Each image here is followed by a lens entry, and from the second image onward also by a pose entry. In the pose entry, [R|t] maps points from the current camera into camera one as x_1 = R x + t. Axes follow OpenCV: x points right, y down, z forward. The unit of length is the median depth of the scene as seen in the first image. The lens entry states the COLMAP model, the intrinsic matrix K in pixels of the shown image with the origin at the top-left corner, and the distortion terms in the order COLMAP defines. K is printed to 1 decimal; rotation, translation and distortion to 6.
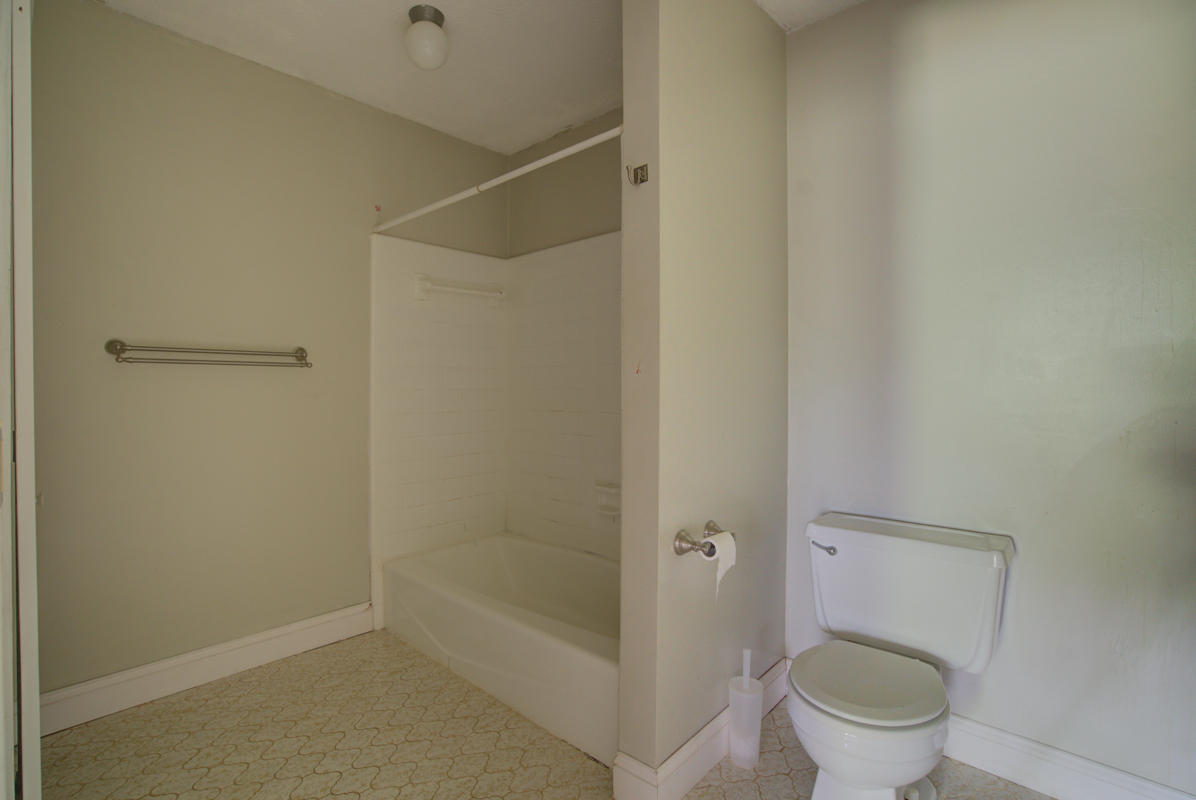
lens RADIAL K [[555.6, 0, 595.1], [0, 555.6, 404.2], [0, 0, 1]] dist [-0.014276, 0.000972]
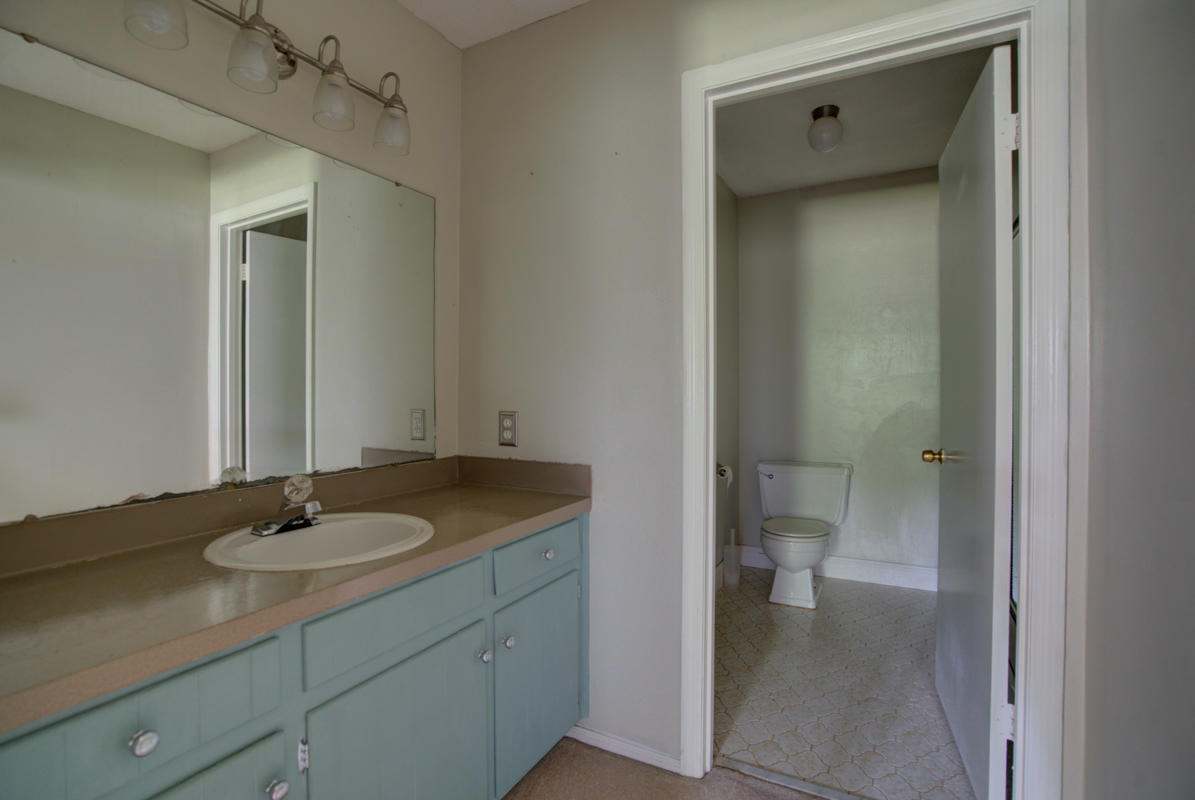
lens RADIAL K [[555.2, 0, 600.1], [0, 555.2, 394.5], [0, 0, 1]] dist [-0.014276, 0.000972]
pose [[0.972520, -0.003384, 0.232796, -0.676127], [0.006858, 0.999877, -0.014116, -0.000416], [-0.232719, 0.015324, 0.972423, -0.844417]]
